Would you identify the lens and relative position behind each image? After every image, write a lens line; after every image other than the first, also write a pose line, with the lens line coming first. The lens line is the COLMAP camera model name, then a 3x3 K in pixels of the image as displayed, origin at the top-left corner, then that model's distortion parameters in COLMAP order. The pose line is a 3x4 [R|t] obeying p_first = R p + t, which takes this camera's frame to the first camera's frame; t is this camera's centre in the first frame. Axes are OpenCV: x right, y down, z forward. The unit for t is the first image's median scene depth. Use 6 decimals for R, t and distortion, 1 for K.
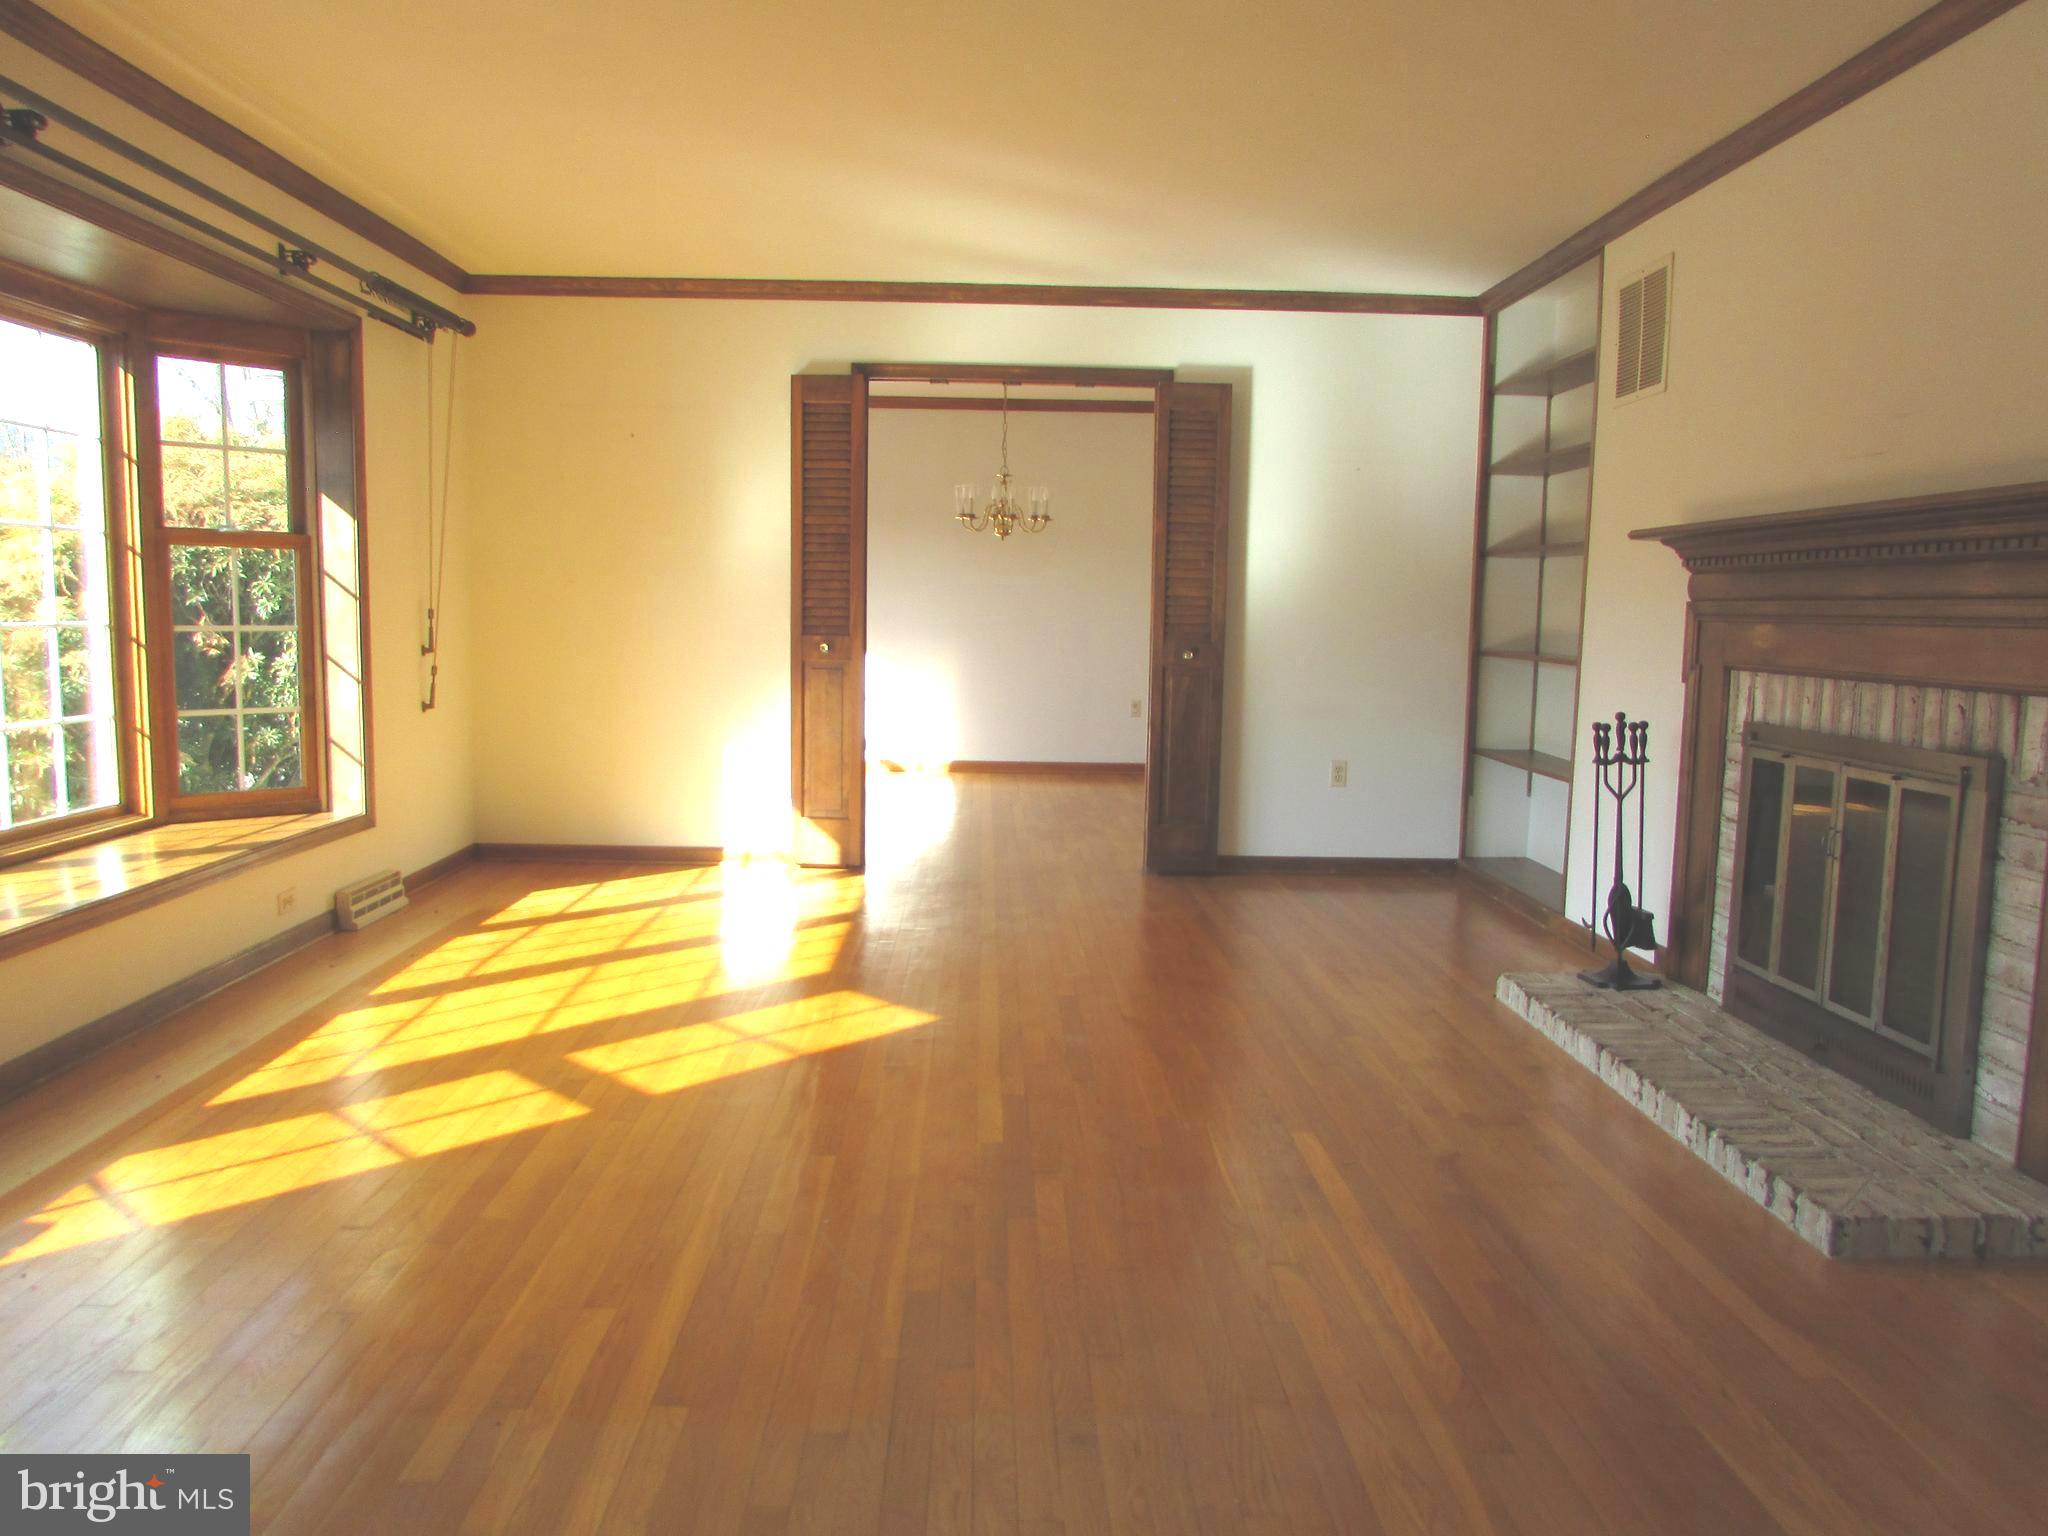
lens RADIAL K [[1466.2, 0, 1022.4], [0, 1466.2, 765.1], [0, 0, 1]] dist [-0.031589, 0.015884]
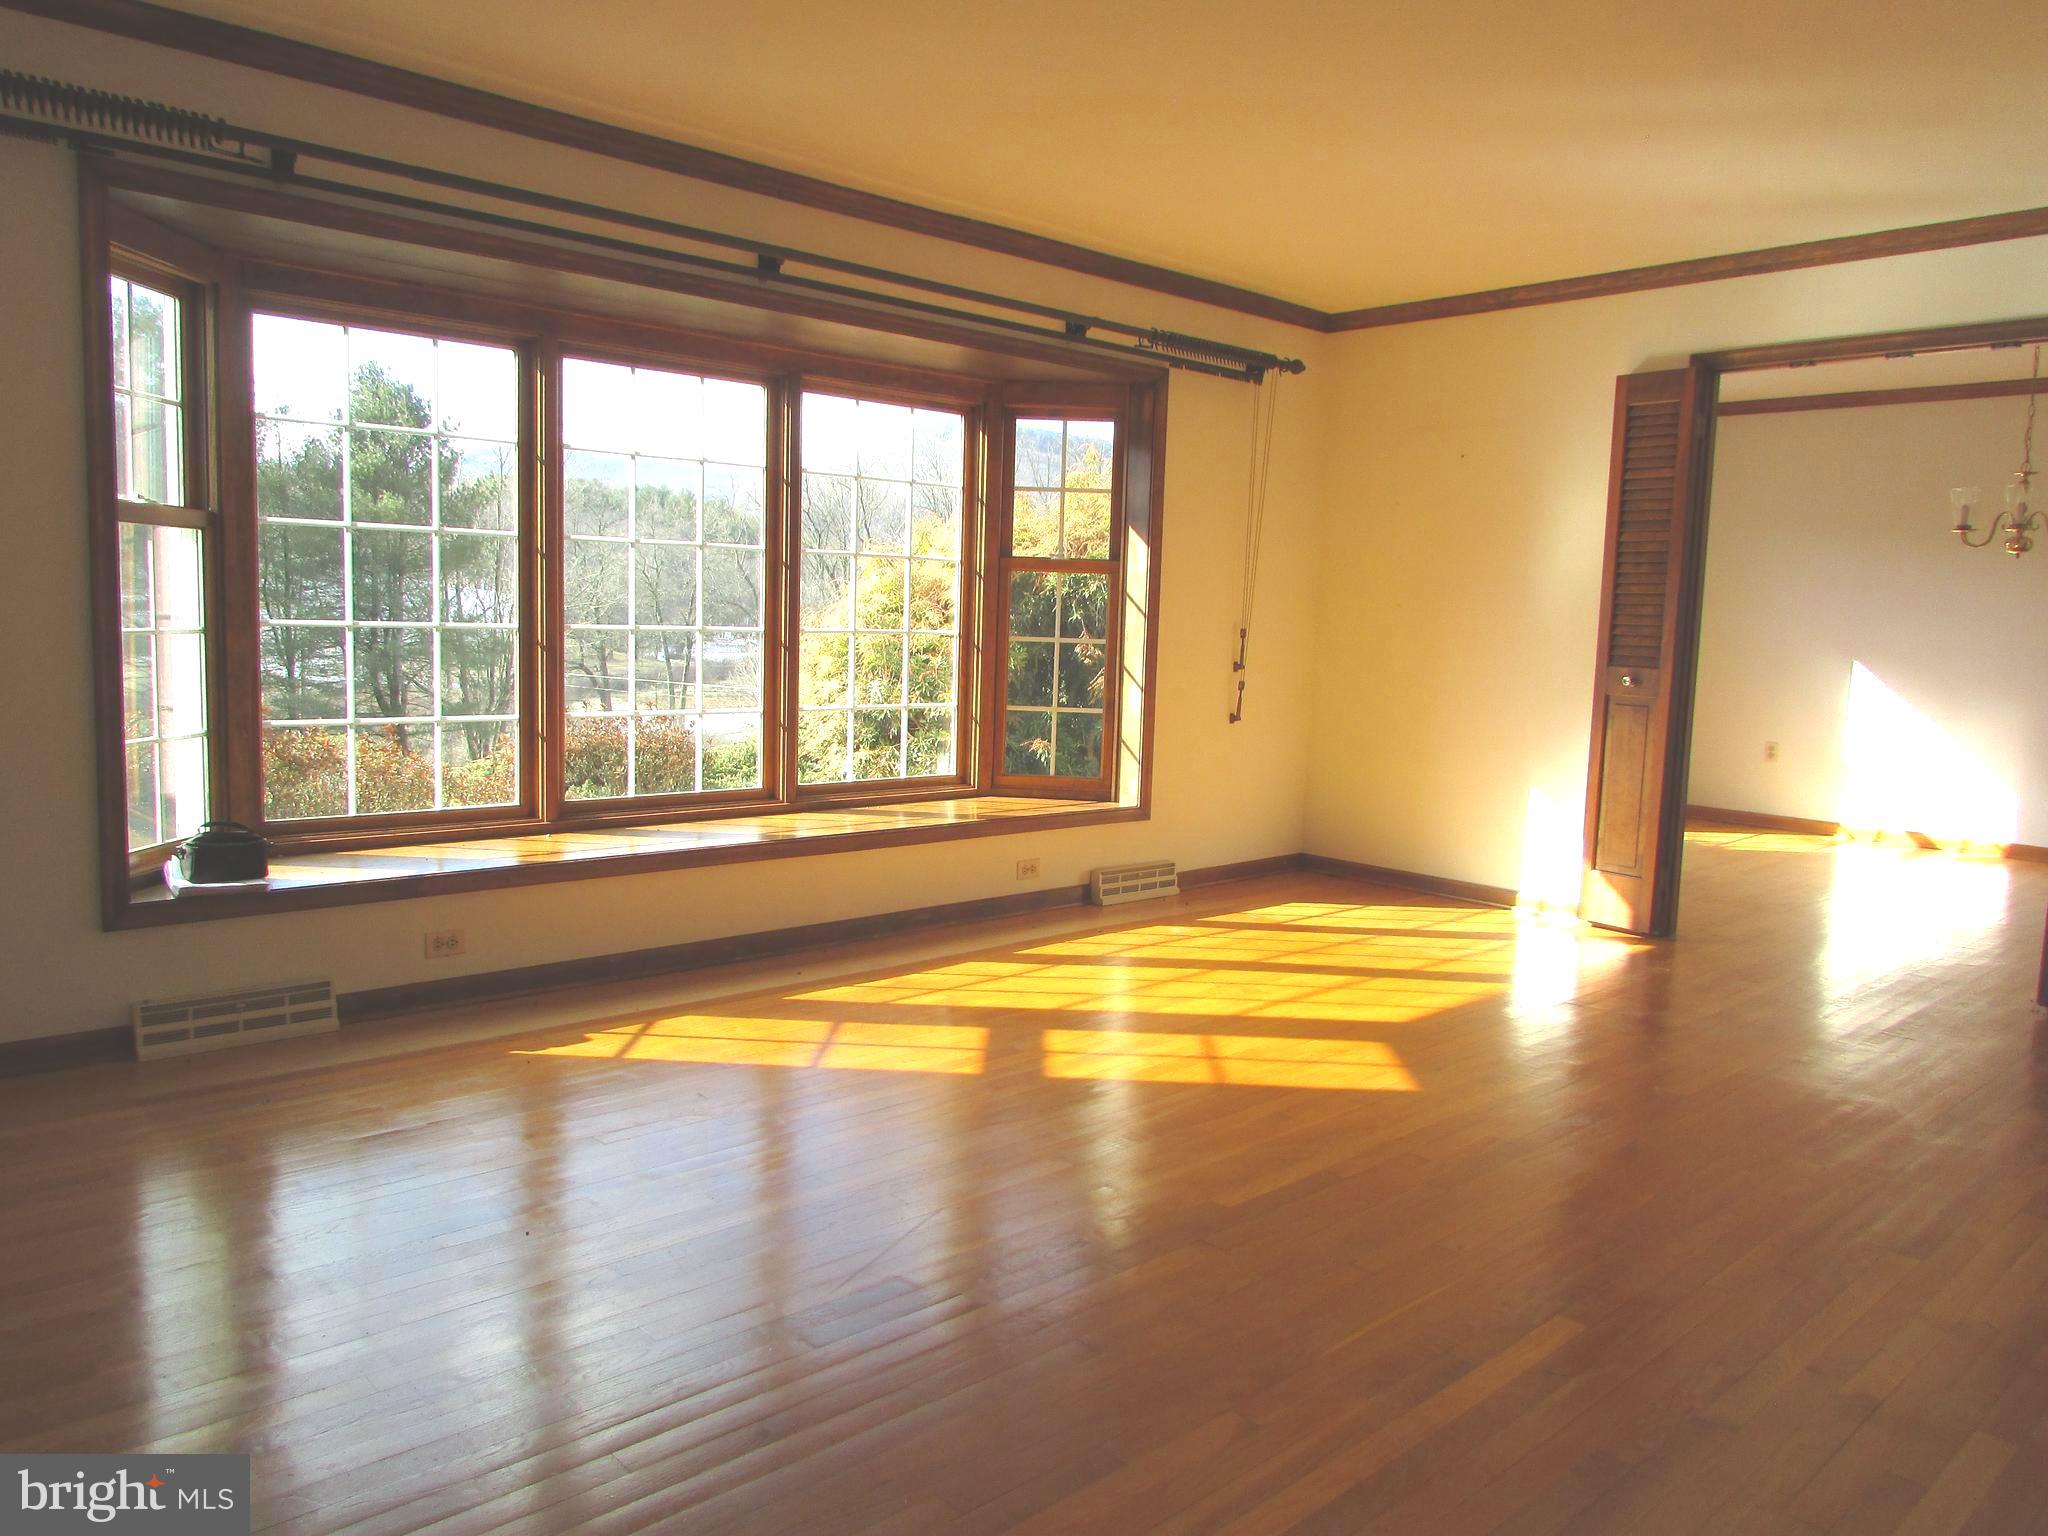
lens RADIAL K [[1466.2, 0, 1013.3], [0, 1466.2, 772.8], [0, 0, 1]] dist [-0.031589, 0.015884]
pose [[0.660378, 0.087331, -0.745838, 0.348243], [-0.100825, 0.994533, 0.027178, -0.014695], [0.744134, 0.057251, 0.665572, 0.176508]]
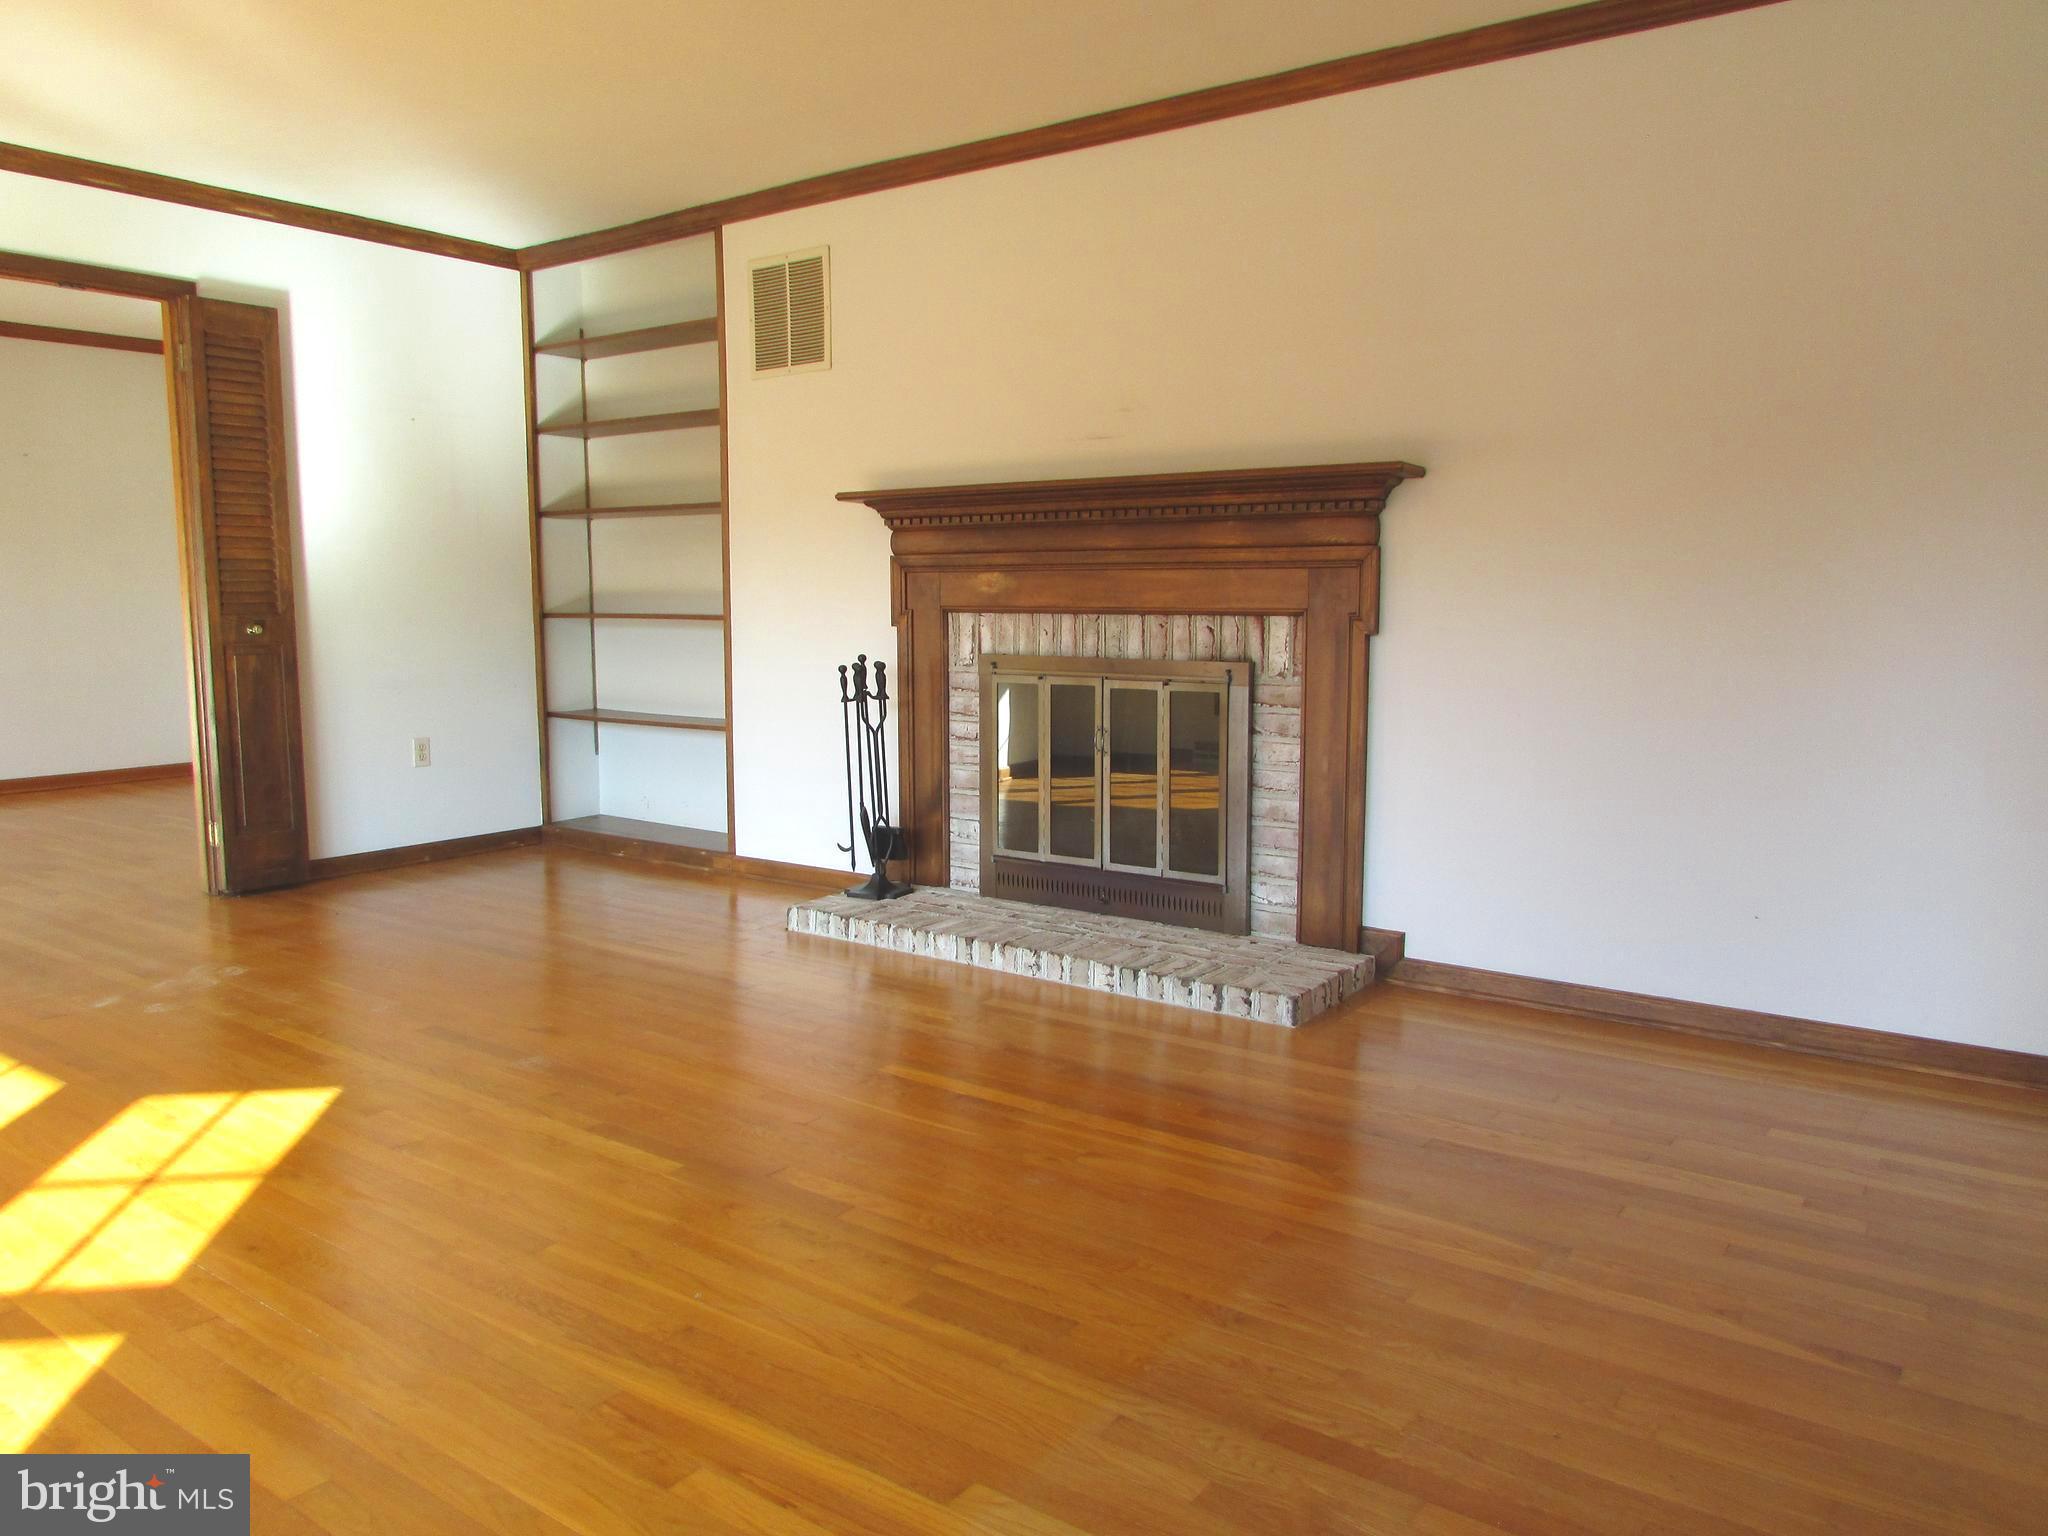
lens RADIAL K [[1466.2, 0, 1013.3], [0, 1466.2, 763.0], [0, 0, 1]] dist [-0.031589, 0.015884]
pose [[0.608239, -0.111561, 0.785875, -0.351346], [0.098449, 0.993032, 0.064773, -0.012828], [-0.787625, 0.037971, 0.614984, 0.184678]]
